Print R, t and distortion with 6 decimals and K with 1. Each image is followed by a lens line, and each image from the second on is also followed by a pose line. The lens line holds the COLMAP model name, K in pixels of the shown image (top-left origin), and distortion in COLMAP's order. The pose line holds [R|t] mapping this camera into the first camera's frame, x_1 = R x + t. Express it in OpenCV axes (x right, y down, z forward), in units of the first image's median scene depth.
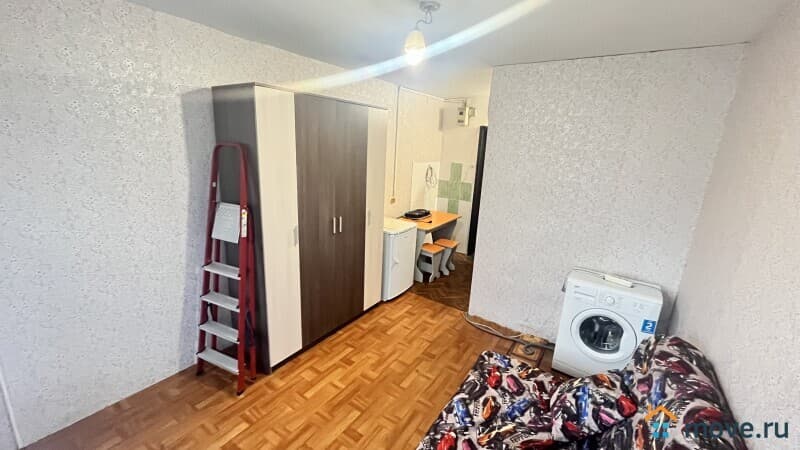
lens RADIAL K [[323.1, 0, 398.8], [0, 323.1, 225.9], [0, 0, 1]] dist [-0.004106, 0.000106]
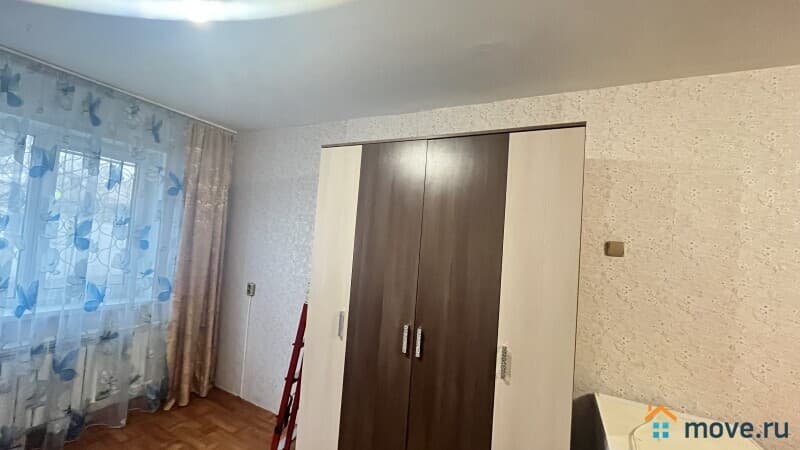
lens RADIAL K [[323.1, 0, 398.0], [0, 323.1, 225.3], [0, 0, 1]] dist [-0.004106, 0.000106]
pose [[0.106862, -0.086171, -0.990533, 0.447066], [-0.316278, 0.941544, -0.116030, -0.138258], [0.942629, 0.325683, 0.073361, 0.994558]]
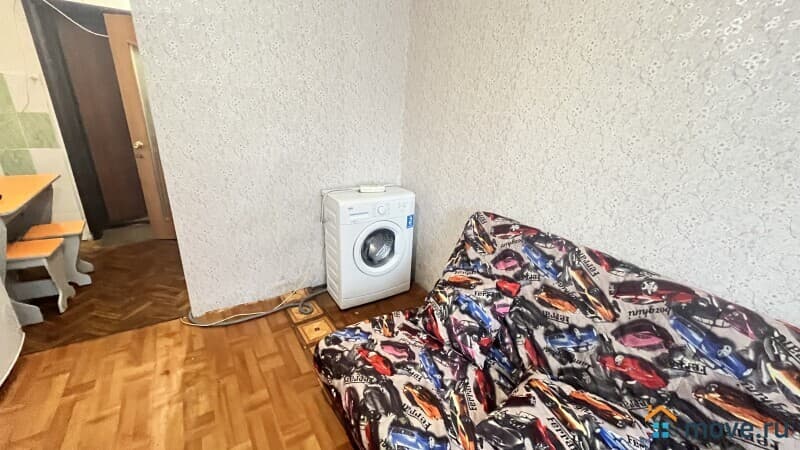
lens RADIAL K [[323.1, 0, 396.2], [0, 323.1, 225.4], [0, 0, 1]] dist [-0.004106, 0.000106]
pose [[0.395753, -0.346281, 0.850570, -0.139933], [0.197896, 0.936583, 0.289221, 0.008973], [-0.896782, 0.053865, 0.439183, 0.539138]]
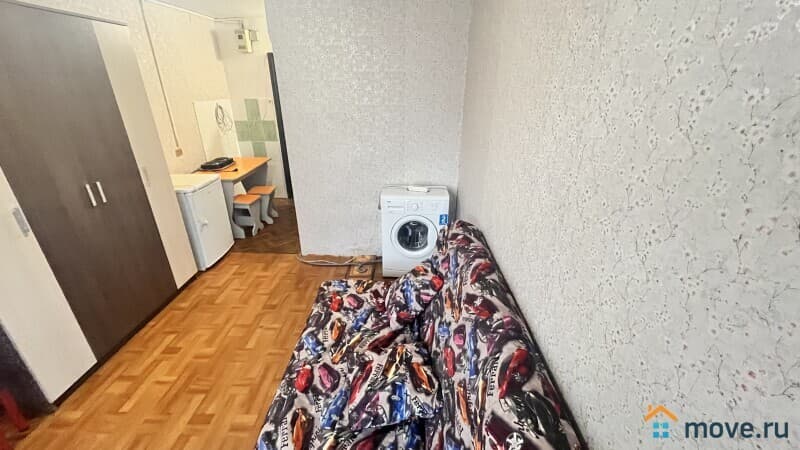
lens RADIAL K [[323.1, 0, 398.3], [0, 323.1, 225.1], [0, 0, 1]] dist [-0.004106, 0.000106]
pose [[0.841850, -0.258918, 0.473551, 0.027066], [0.171617, 0.960294, 0.219960, 0.025159], [-0.511700, -0.103904, 0.852858, 0.017114]]
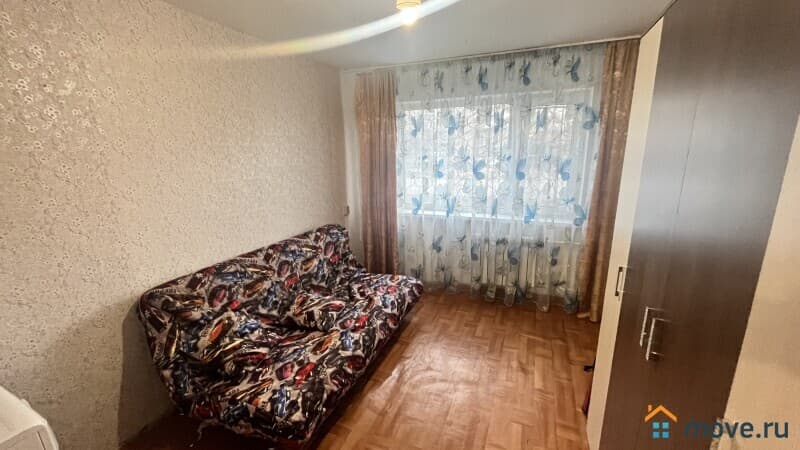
lens RADIAL K [[323.1, 0, 399.8], [0, 323.1, 224.1], [0, 0, 1]] dist [-0.004106, 0.000106]
pose [[-0.980567, 0.010916, -0.195881, 0.169867], [-0.079754, 0.890044, 0.448843, -0.287567], [0.179242, 0.455743, -0.871877, 1.382005]]
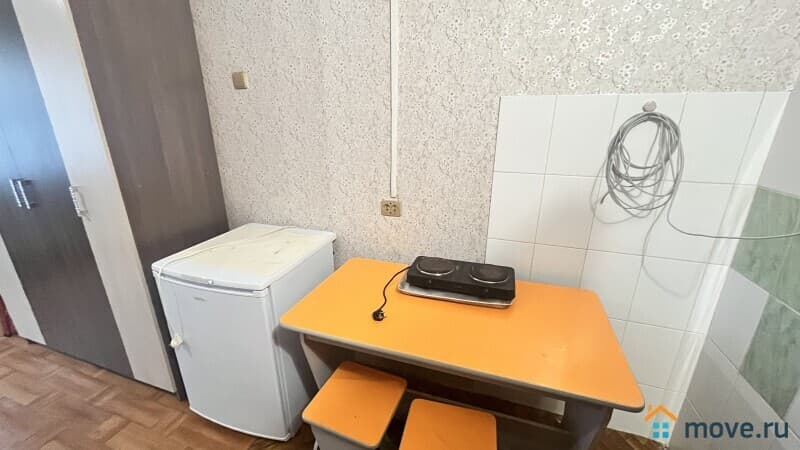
lens RADIAL K [[323.1, 0, 398.1], [0, 323.1, 225.9], [0, 0, 1]] dist [-0.004106, 0.000106]
pose [[0.251700, 0.258516, -0.932639, 0.585529], [-0.232556, 0.951585, 0.201006, -0.244820], [0.939449, 0.166297, 0.299633, 1.670786]]
